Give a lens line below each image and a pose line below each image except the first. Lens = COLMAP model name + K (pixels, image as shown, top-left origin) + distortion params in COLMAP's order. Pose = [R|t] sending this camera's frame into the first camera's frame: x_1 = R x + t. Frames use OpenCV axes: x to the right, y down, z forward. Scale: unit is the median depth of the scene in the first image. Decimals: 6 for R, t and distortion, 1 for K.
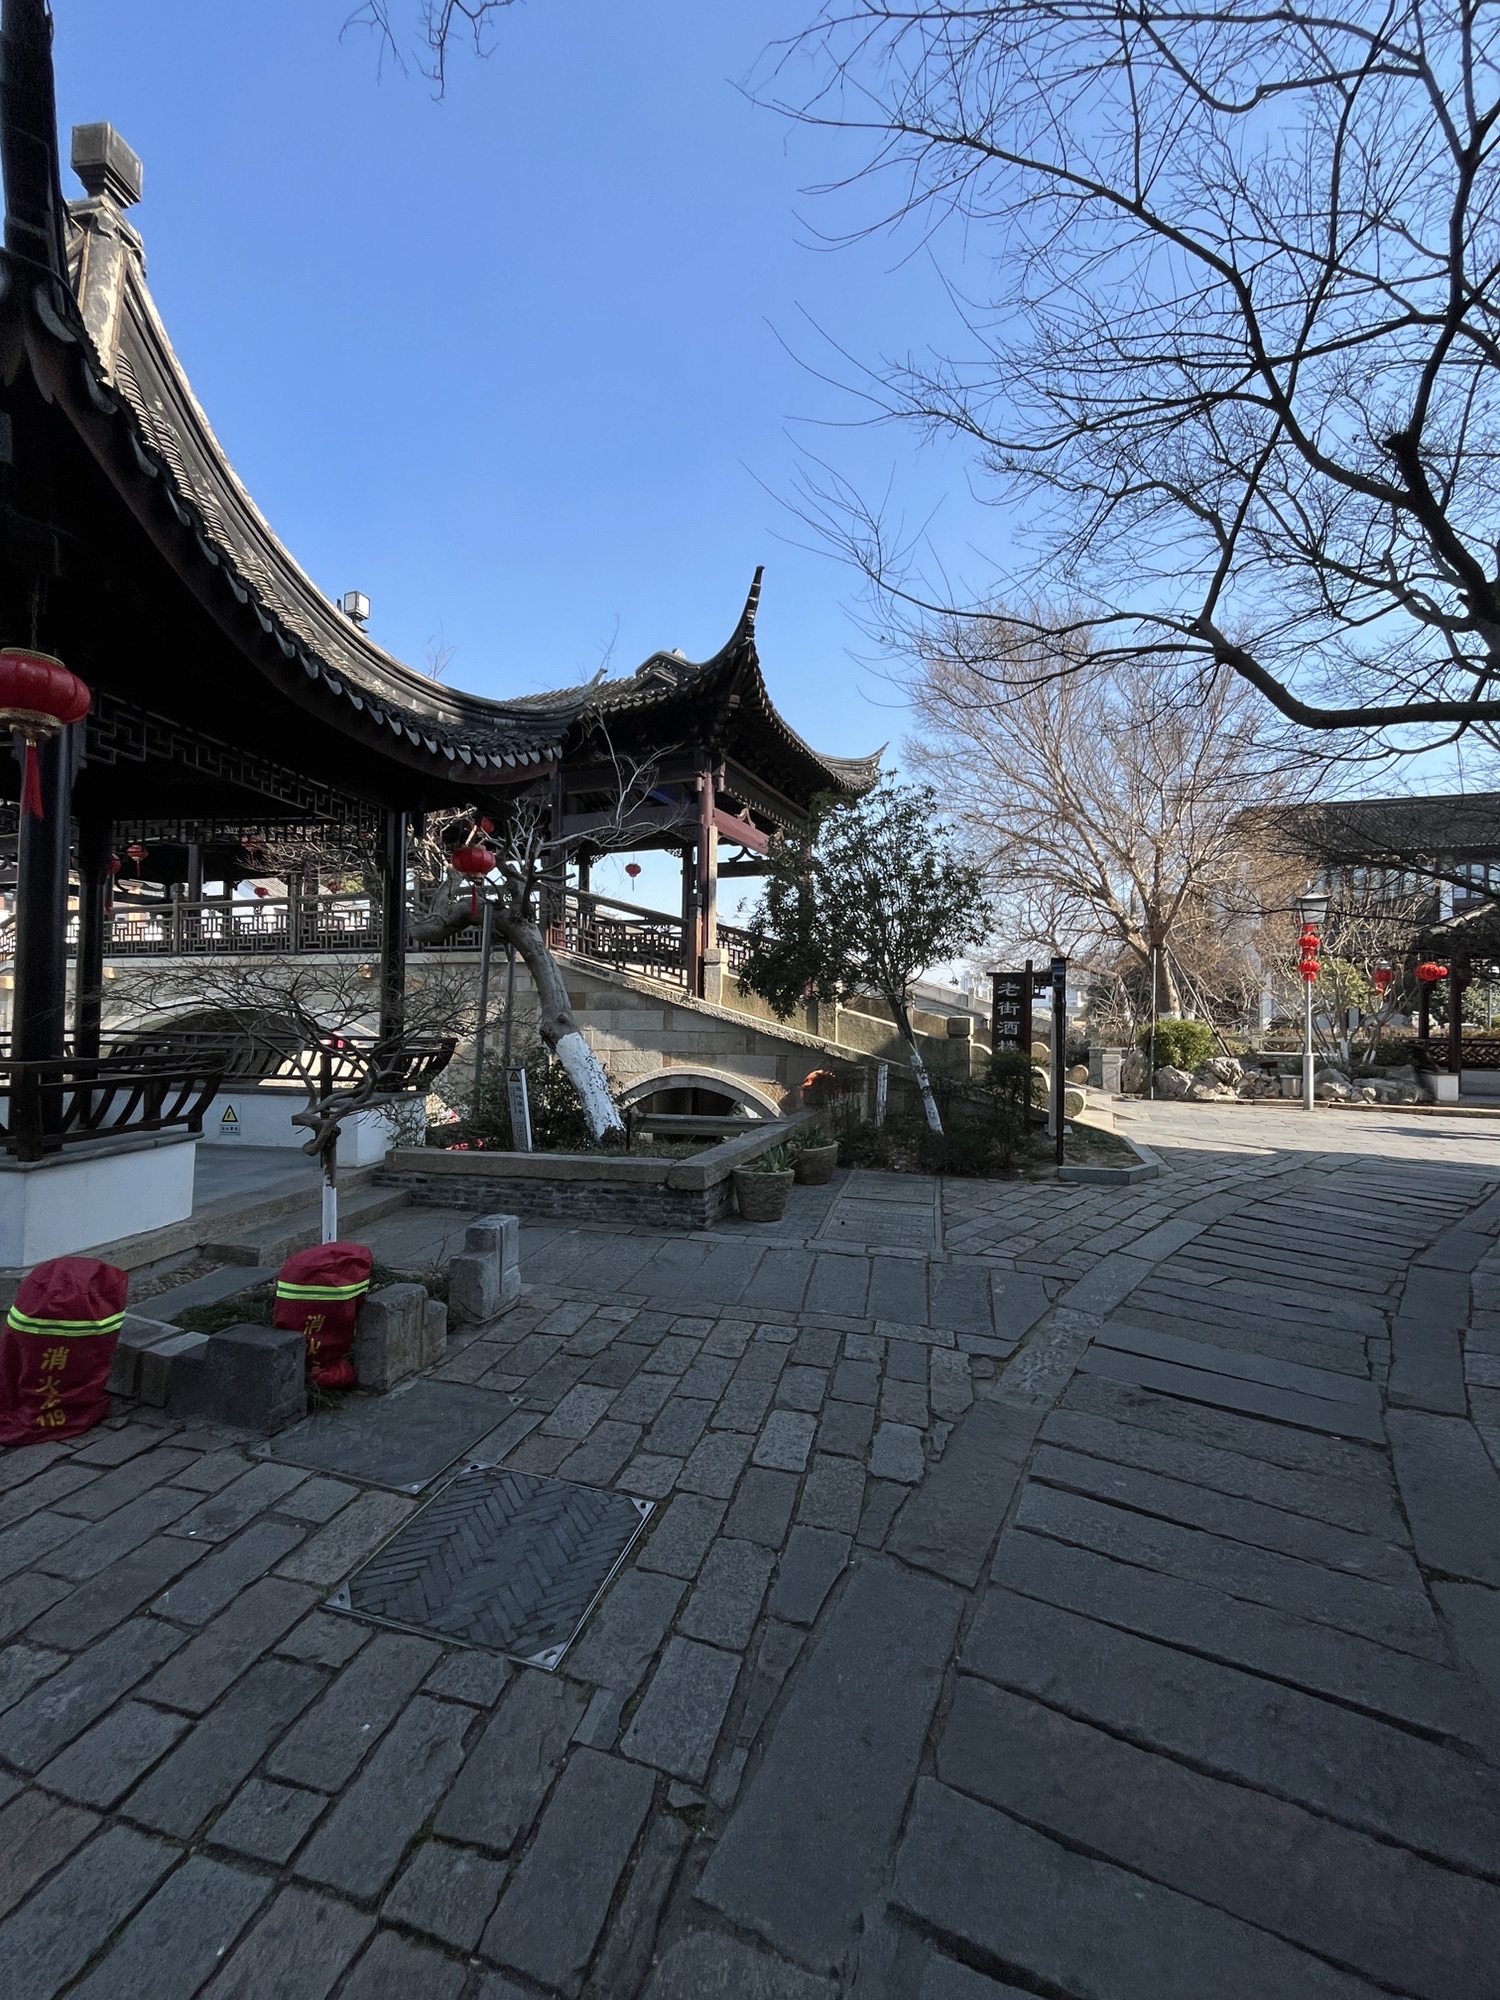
lens RADIAL K [[793.5, 0, 748.0], [0, 793.5, 1004.9], [0, 0, 1]] dist [0.000973, -0.000096]
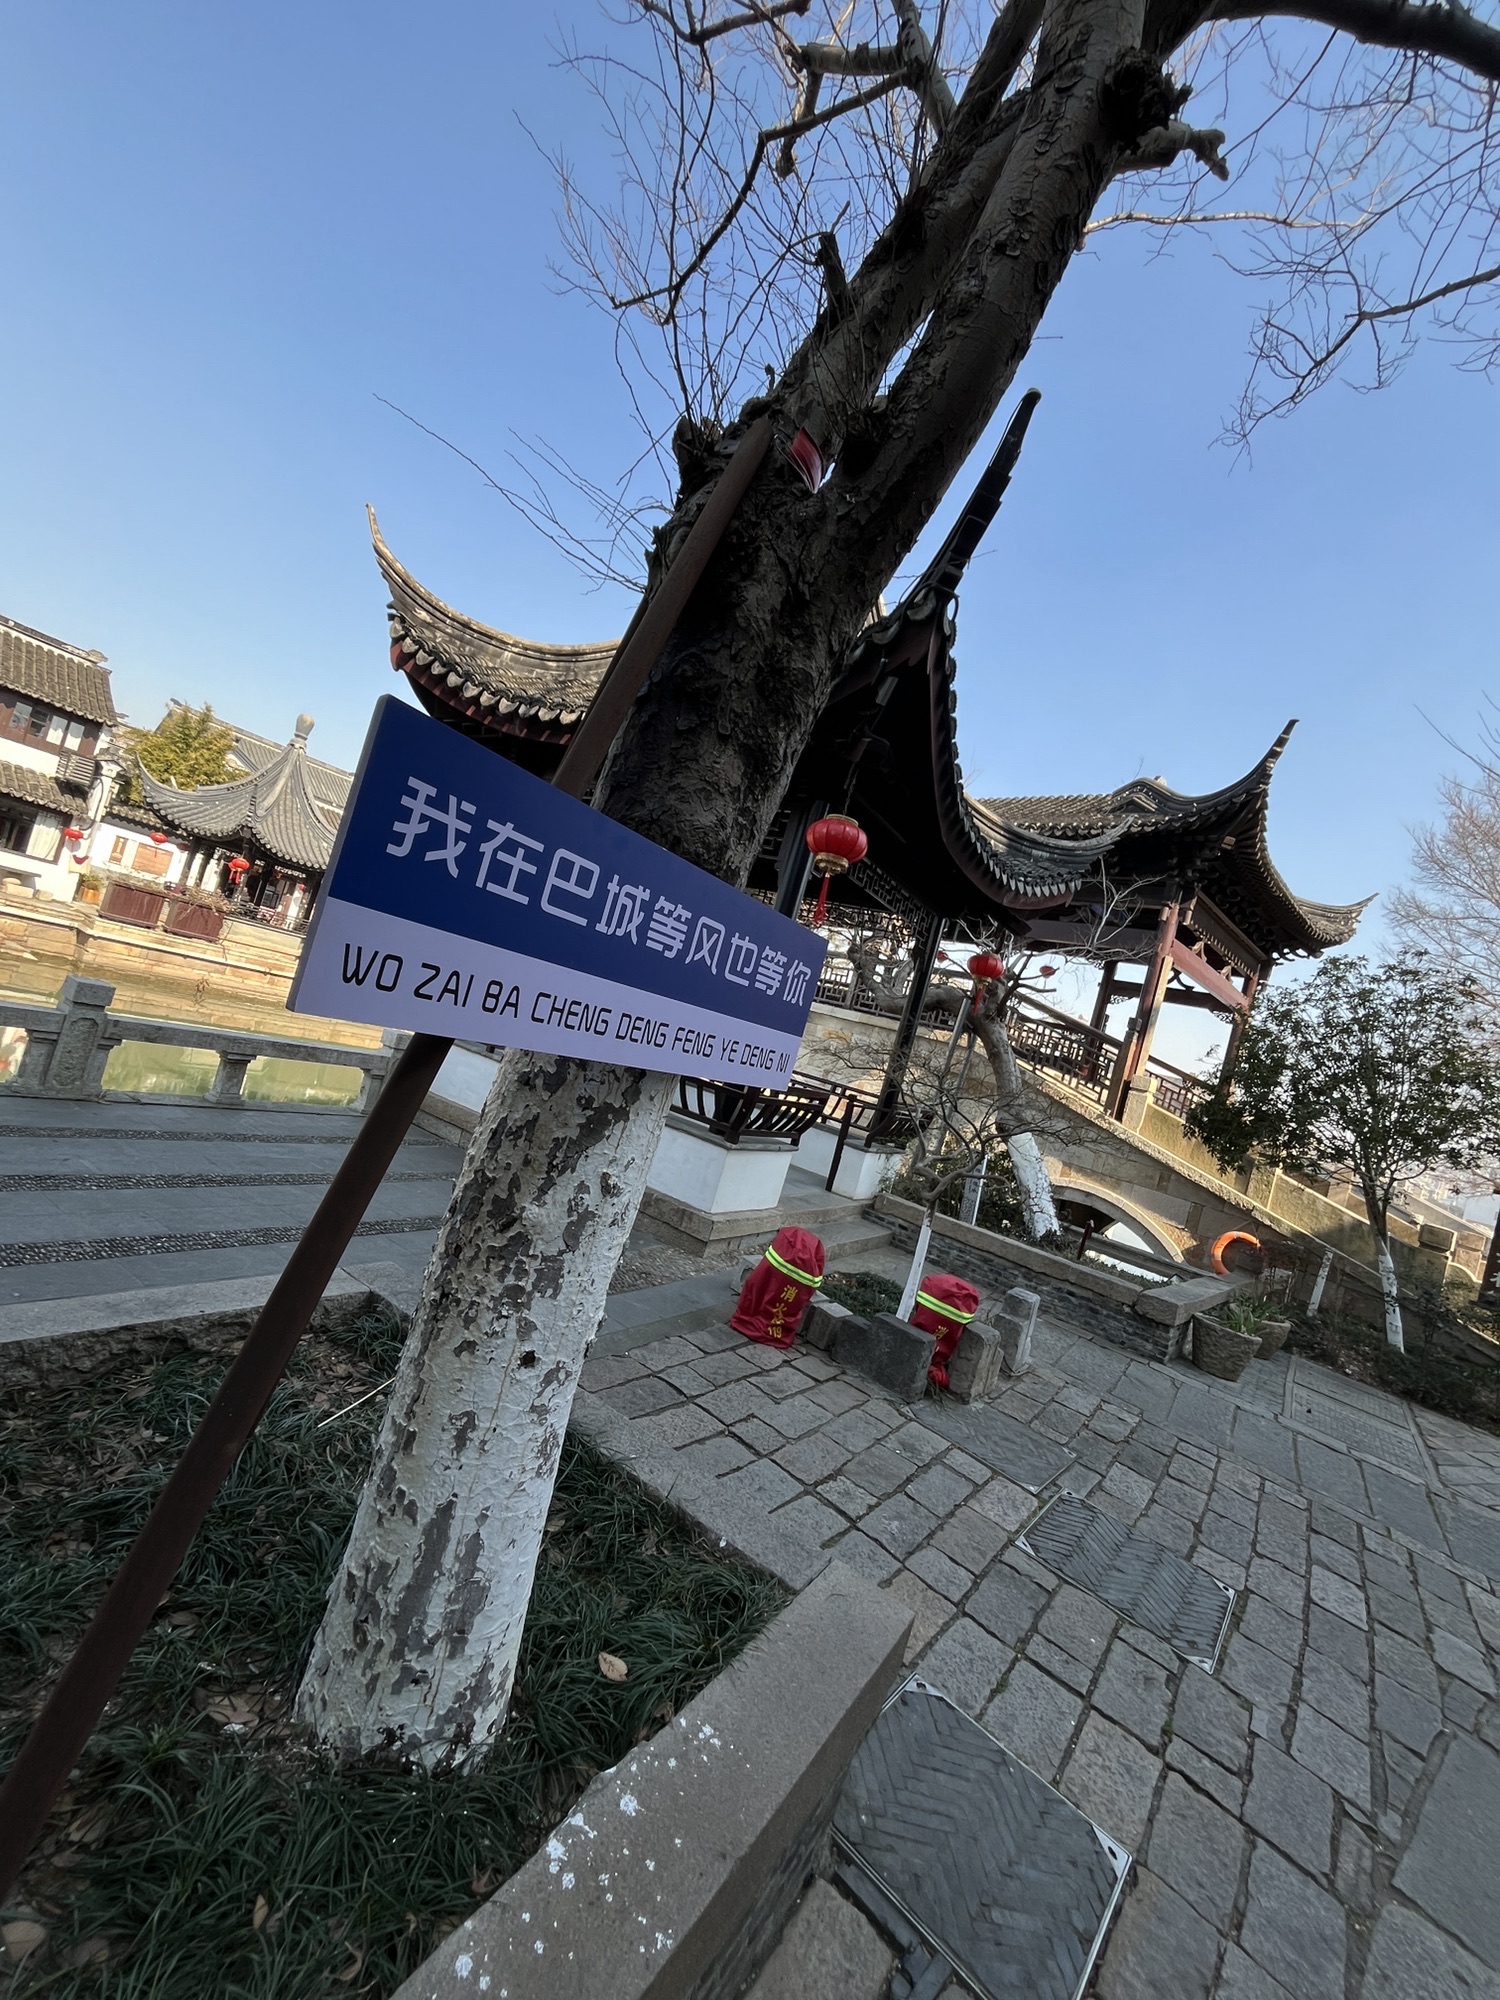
lens RADIAL K [[802.2, 0, 750.0], [0, 802.2, 1000.0], [0, 0, 1]] dist [0.000618, 0.000114]
pose [[0.895771, 0.220624, -0.385901, -0.181524], [-0.252631, 0.966980, -0.033586, -0.007446], [0.365749, 0.127575, 0.921929, -0.186565]]
